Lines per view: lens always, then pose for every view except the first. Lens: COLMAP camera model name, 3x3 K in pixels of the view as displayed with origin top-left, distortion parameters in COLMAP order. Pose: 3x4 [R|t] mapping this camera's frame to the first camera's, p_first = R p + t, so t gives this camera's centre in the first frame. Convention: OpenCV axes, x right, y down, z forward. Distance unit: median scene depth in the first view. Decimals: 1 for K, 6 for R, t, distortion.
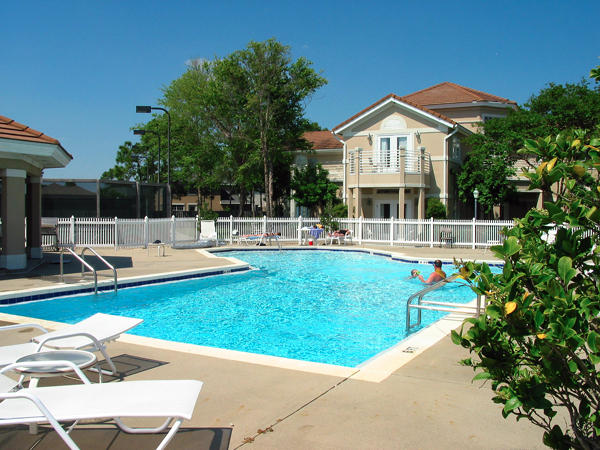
lens RADIAL K [[626.8, 0, 302.3], [0, 626.8, 226.8], [0, 0, 1]] dist [-0.081496, 0.000000]
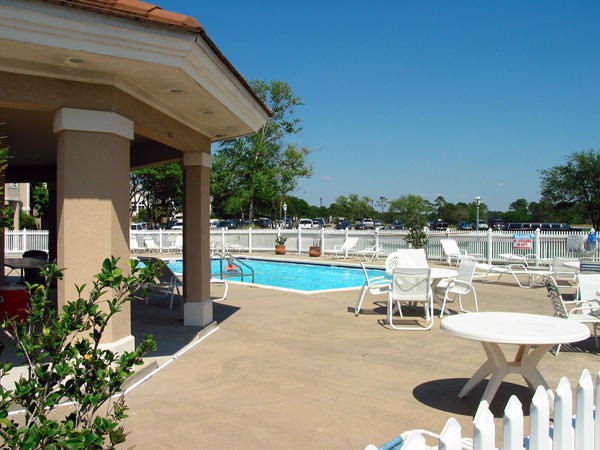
lens RADIAL K [[626.8, 0, 300.8], [0, 626.8, 222.6], [0, 0, 1]] dist [-0.081496, 0.000000]
pose [[0.401152, -0.005469, 0.915995, -0.580097], [0.026644, 0.999629, -0.005700, -0.006198], [-0.915624, 0.026692, 0.401148, 0.122398]]
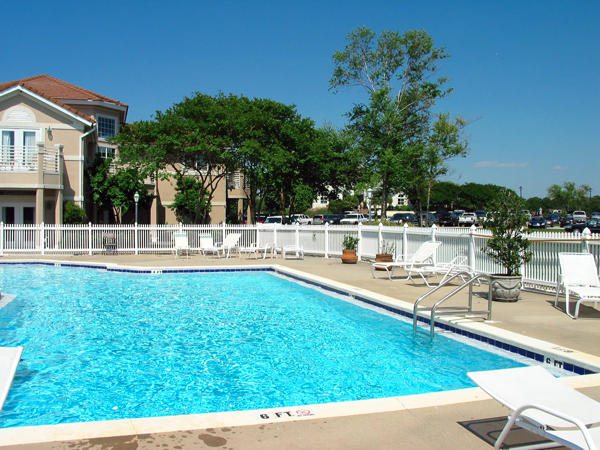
lens RADIAL K [[626.8, 0, 299.3], [0, 626.8, 223.9], [0, 0, 1]] dist [-0.081496, 0.000000]
pose [[0.702800, -0.013480, 0.711260, -0.199831], [0.020806, 0.999782, -0.001611, -0.004132], [-0.711084, 0.015931, 0.702927, 0.123728]]
